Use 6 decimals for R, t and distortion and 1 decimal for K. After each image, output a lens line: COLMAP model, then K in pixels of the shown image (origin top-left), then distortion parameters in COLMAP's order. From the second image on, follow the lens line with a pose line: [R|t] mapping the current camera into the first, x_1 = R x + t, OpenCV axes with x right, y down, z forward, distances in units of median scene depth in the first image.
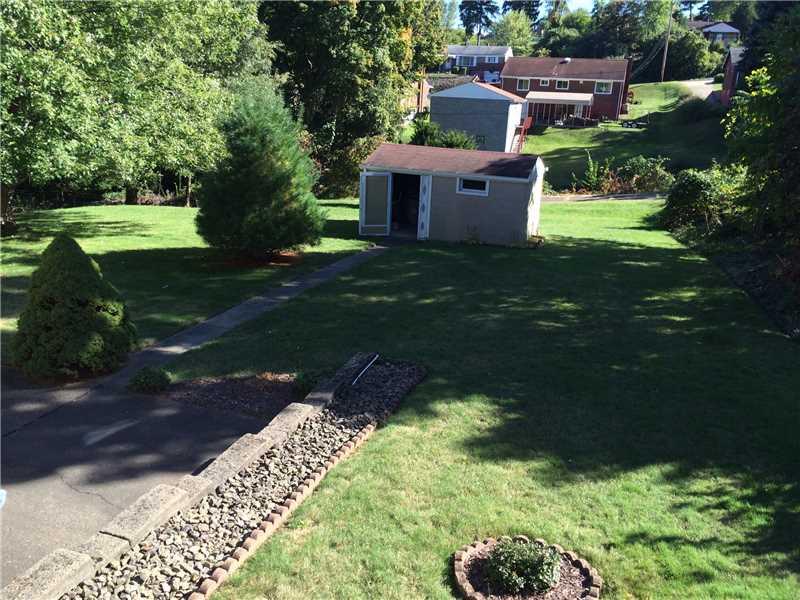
lens RADIAL K [[675.9, 0, 399.1], [0, 675.9, 298.9], [0, 0, 1]] dist [0.044411, -0.045454]
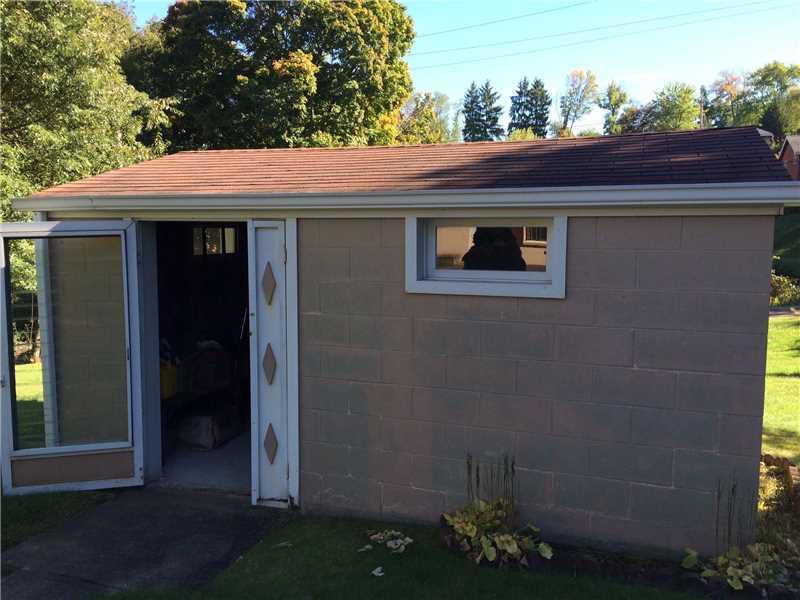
lens RADIAL K [[675.9, 0, 399.8], [0, 675.9, 298.6], [0, 0, 1]] dist [0.044411, -0.045454]
pose [[0.998702, -0.045260, -0.023358, 0.031889], [0.039848, 0.979971, -0.195113, -0.041129], [0.031721, 0.193929, 0.980503, 0.289455]]
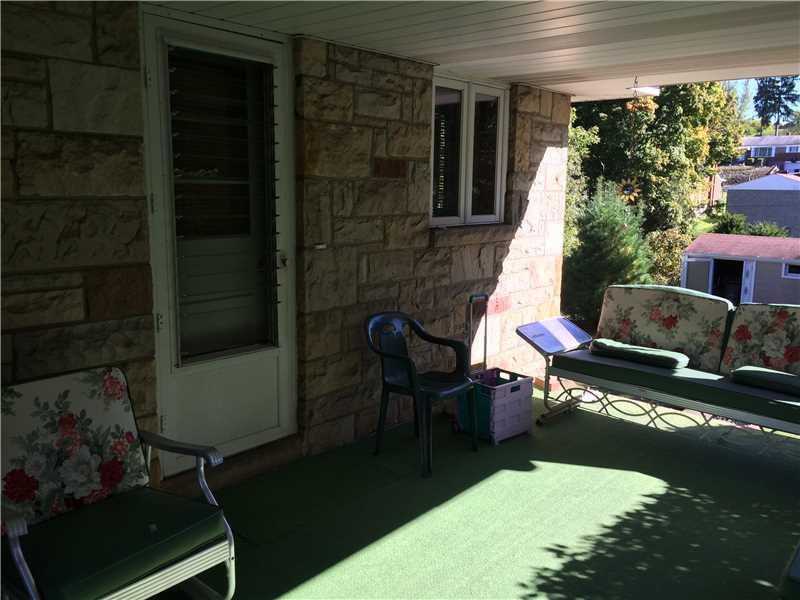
lens RADIAL K [[675.9, 0, 398.4], [0, 675.9, 295.8], [0, 0, 1]] dist [0.044411, -0.045454]
pose [[0.926885, 0.020143, -0.374806, -0.026216], [-0.073681, 0.988895, -0.129066, 0.020478], [0.368044, 0.147245, 0.918076, -0.075239]]
